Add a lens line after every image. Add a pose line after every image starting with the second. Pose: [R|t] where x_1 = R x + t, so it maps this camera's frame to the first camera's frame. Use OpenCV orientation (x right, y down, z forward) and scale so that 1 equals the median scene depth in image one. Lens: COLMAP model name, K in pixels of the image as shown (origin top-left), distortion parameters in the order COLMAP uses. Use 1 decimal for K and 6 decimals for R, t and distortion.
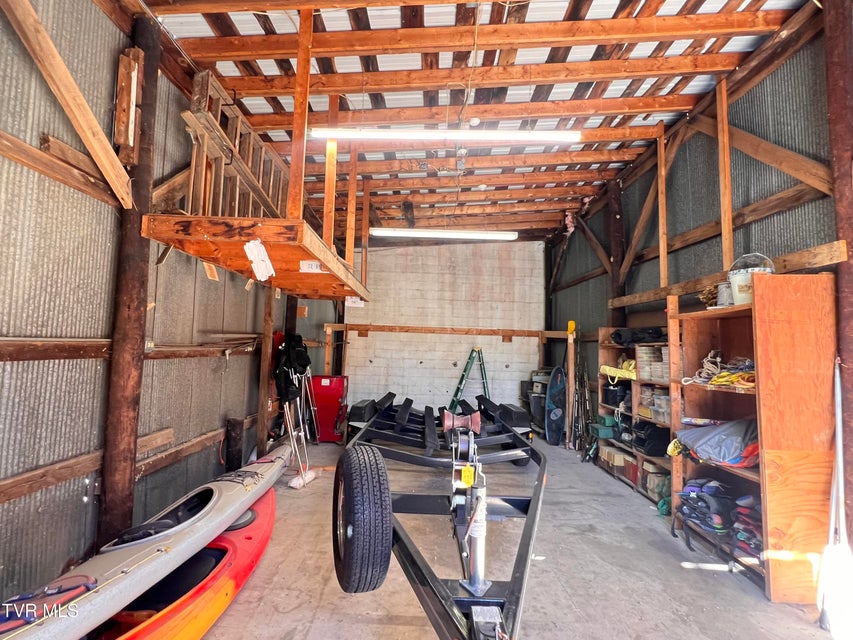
lens RADIAL K [[434.7, 0, 426.7], [0, 434.7, 319.7], [0, 0, 1]] dist [-0.001316, -0.001226]
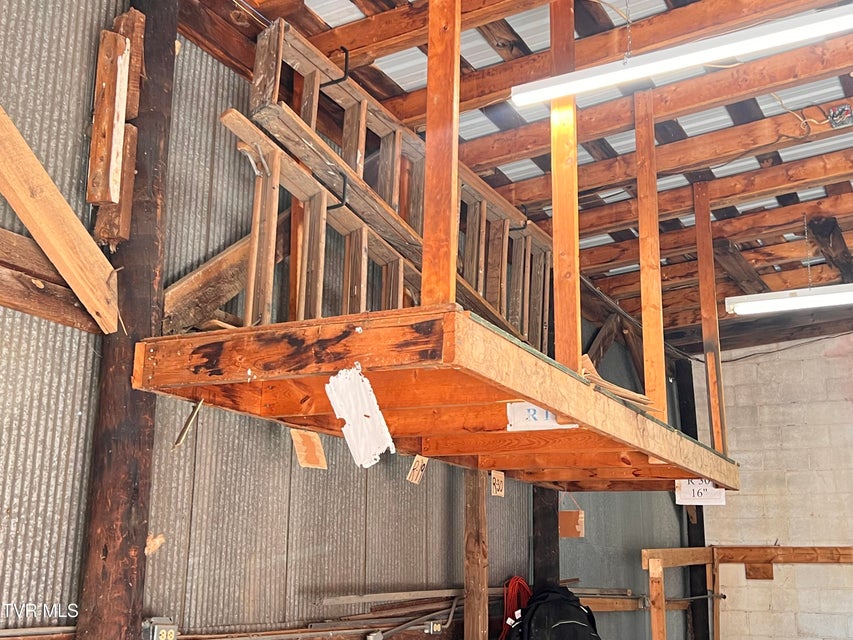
lens RADIAL K [[1025.9, 0, 427.4], [0, 1025.9, 320.4], [0, 0, 1]] dist [0.043182, 0.000000]
pose [[0.888905, -0.134236, -0.437983, 0.078560], [0.044018, 0.976708, -0.210011, -0.018202], [0.455972, 0.167400, 0.874109, 0.153401]]
